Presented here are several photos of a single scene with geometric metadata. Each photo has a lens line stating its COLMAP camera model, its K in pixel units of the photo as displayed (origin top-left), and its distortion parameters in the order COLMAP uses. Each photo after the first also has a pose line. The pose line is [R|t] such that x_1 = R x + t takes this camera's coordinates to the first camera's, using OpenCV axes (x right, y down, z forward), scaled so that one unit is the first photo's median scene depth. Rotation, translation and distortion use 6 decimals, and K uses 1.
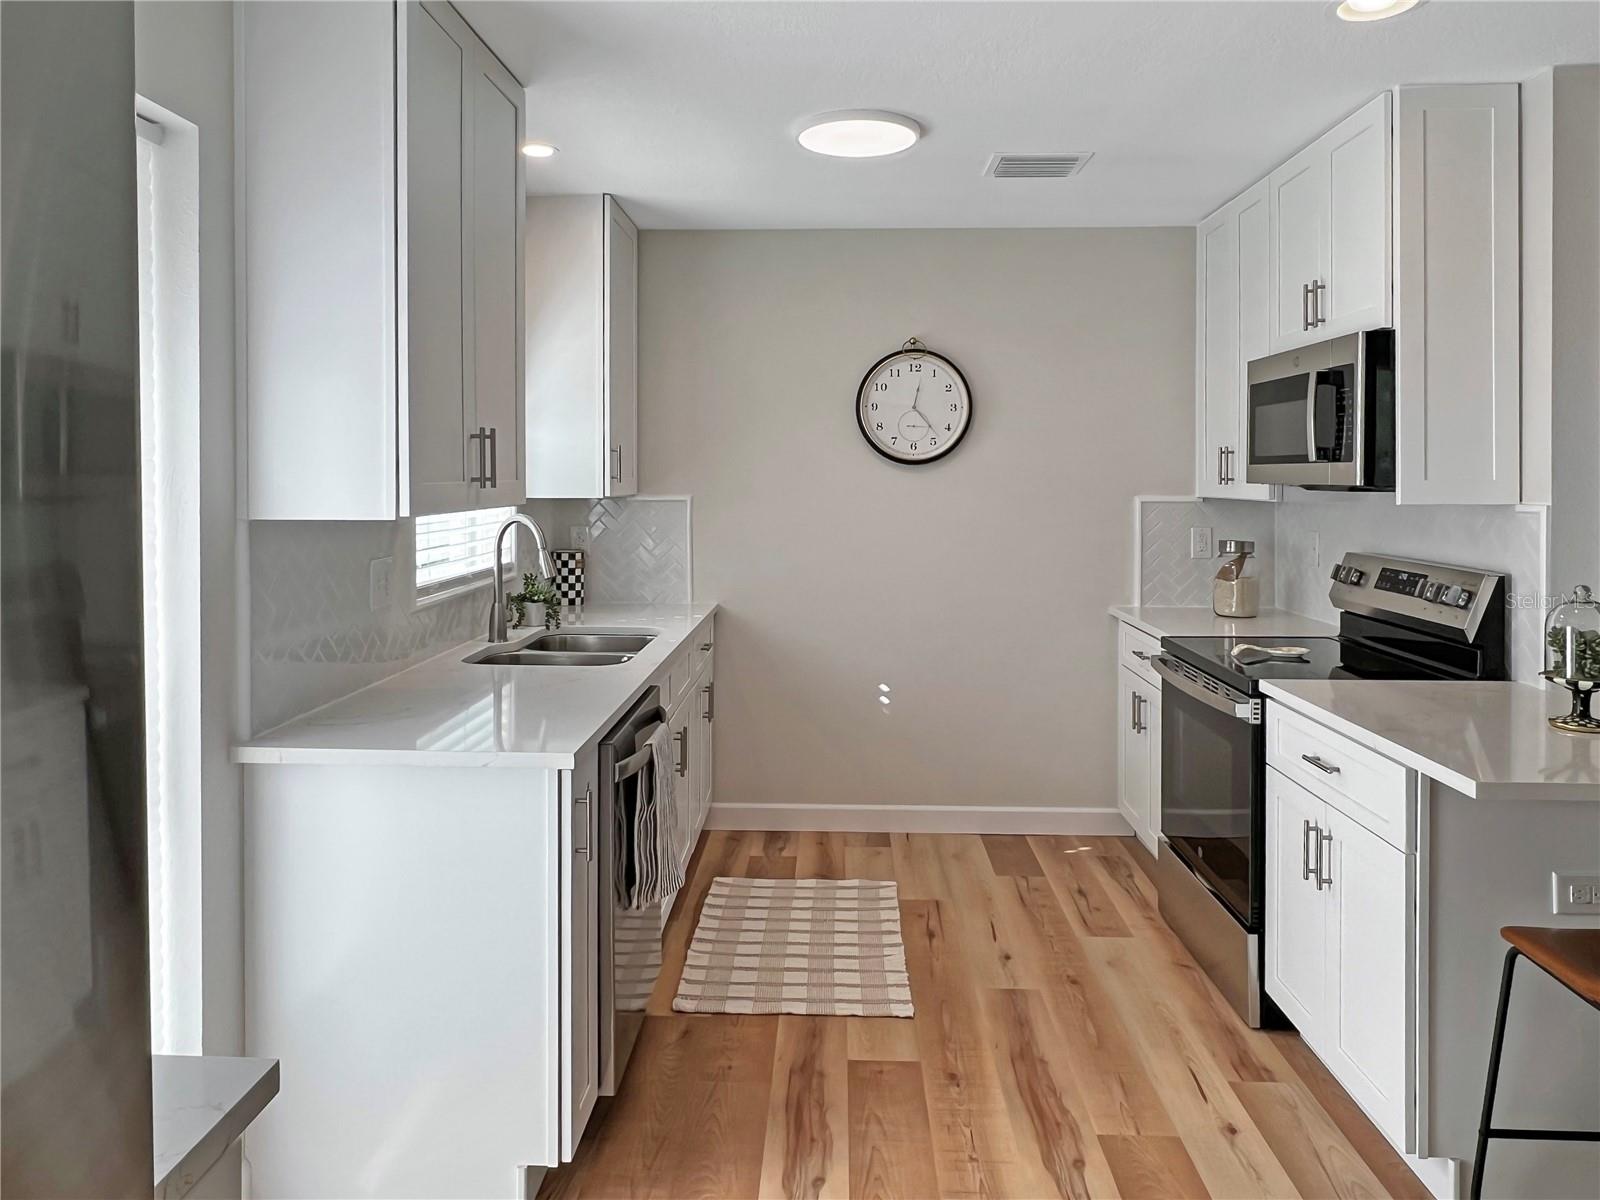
lens RADIAL K [[1070.7, 0, 796.7], [0, 1070.7, 498.5], [0, 0, 1]] dist [0.005703, -0.002654]
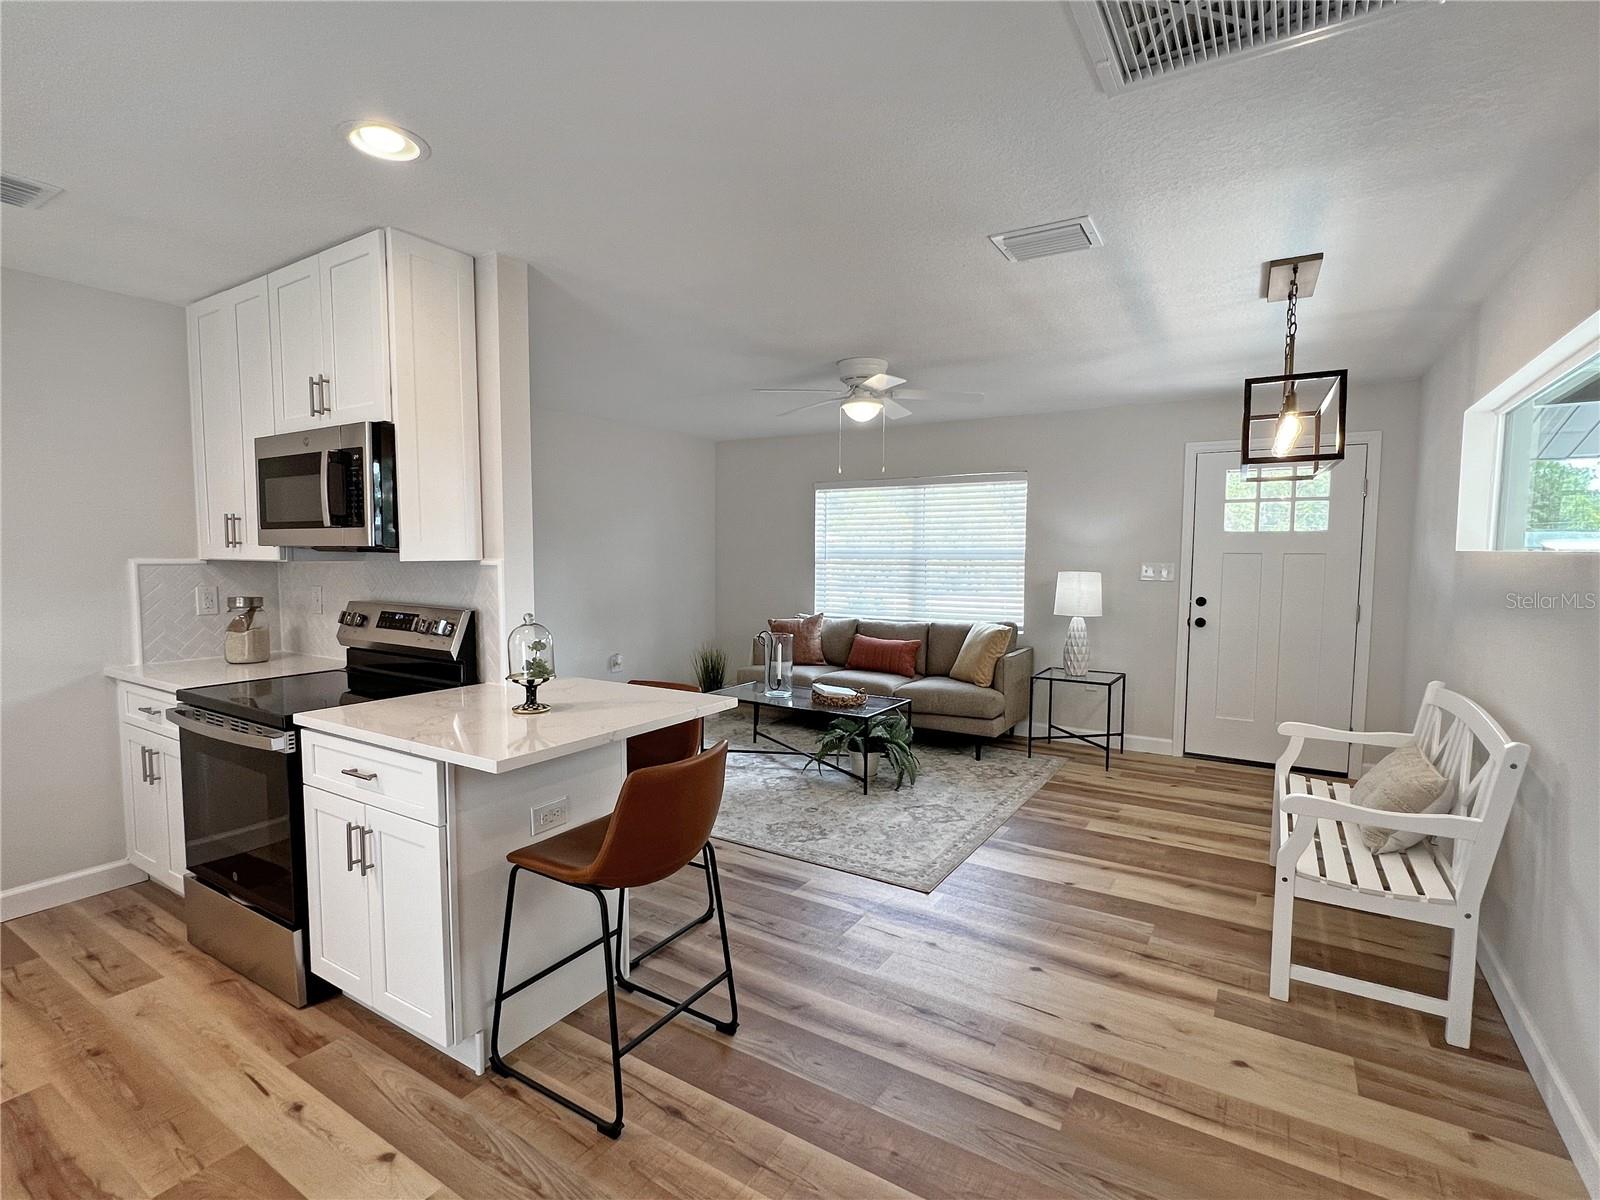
lens RADIAL K [[758.0, 0, 793.0], [0, 758.0, 605.2], [0, 0, 1]] dist [-0.004917, 0.002243]
pose [[0.497688, -0.059029, 0.865345, 0.001146], [0.011788, 0.998050, 0.061302, 0.006891], [-0.867276, -0.020309, 0.497413, 0.111550]]
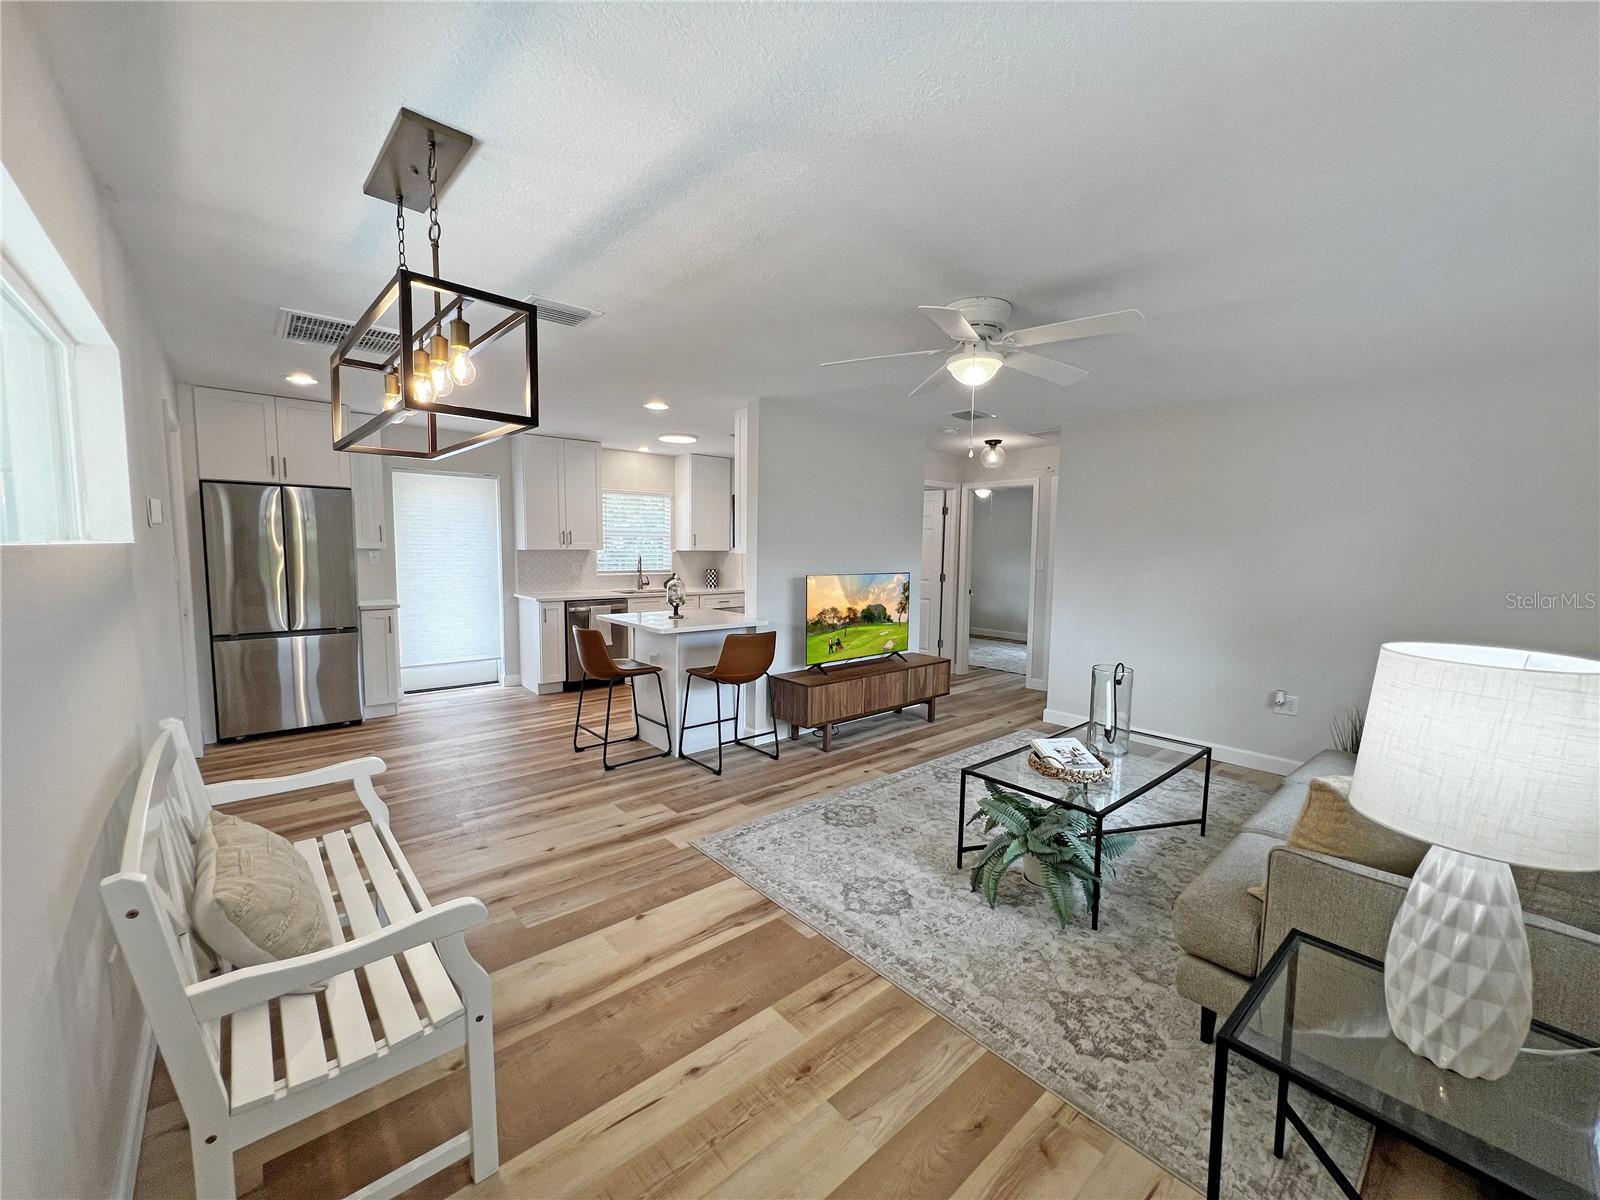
lens RADIAL K [[650.4, 0, 812.5], [0, 650.4, 601.3], [0, 0, 1]] dist [0.000331, 0.000303]
pose [[0.698544, 0.072046, -0.711931, 1.751038], [-0.032780, 0.997096, 0.068741, 0.007339], [0.714816, -0.024682, 0.698877, -0.105893]]
